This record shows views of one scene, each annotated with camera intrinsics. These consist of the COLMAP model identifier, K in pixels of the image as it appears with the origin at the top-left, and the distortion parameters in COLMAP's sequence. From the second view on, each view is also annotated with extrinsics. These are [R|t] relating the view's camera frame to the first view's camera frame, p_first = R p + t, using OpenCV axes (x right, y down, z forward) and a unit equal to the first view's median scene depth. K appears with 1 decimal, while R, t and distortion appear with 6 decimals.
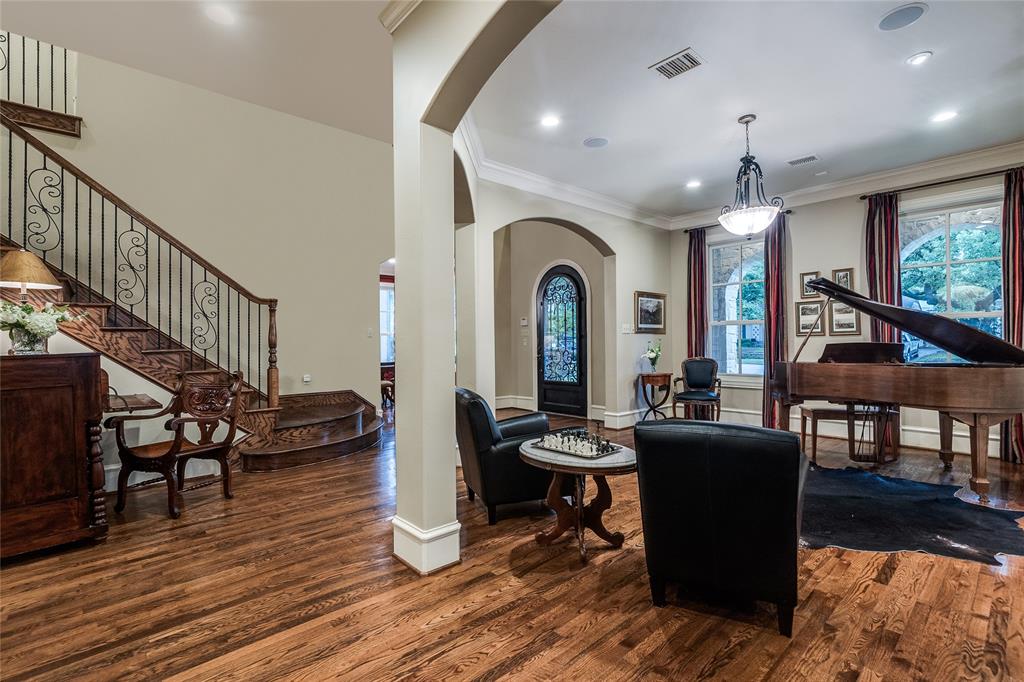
lens RADIAL K [[469.6, 0, 516.0], [0, 469.6, 338.6], [0, 0, 1]] dist [-0.005561, 0.000121]
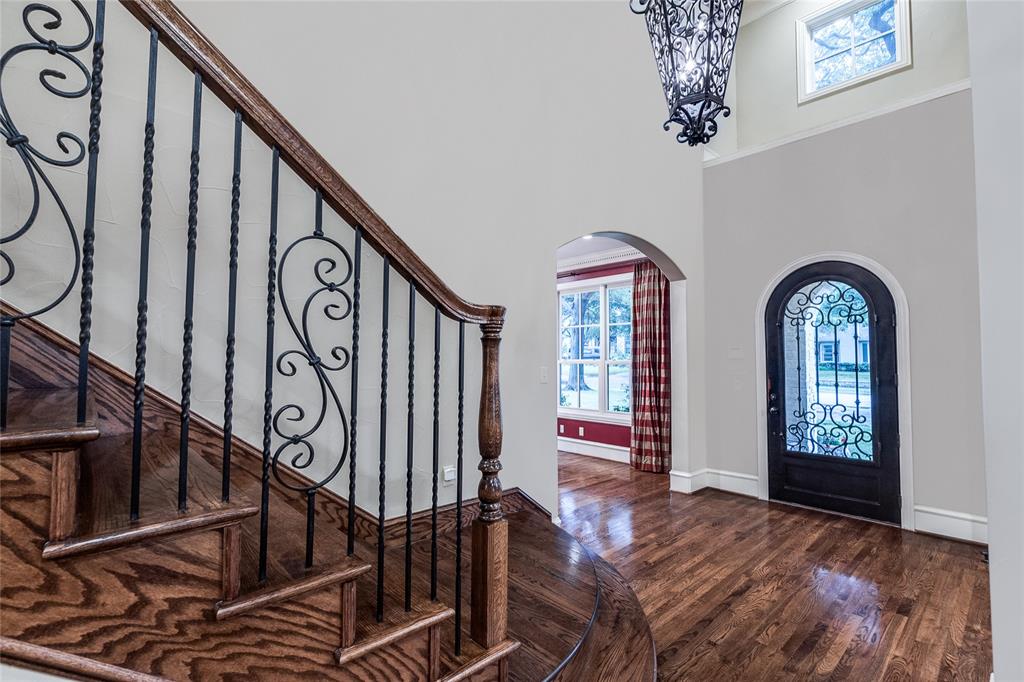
lens RADIAL K [[461.4, 0, 513.4], [0, 461.4, 337.0], [0, 0, 1]] dist [0.000161, 0.000163]
pose [[0.999899, 0.012774, 0.006212, -0.505980], [-0.012517, 0.999127, -0.039865, -0.050247], [-0.006716, 0.039784, 0.999186, 0.671657]]
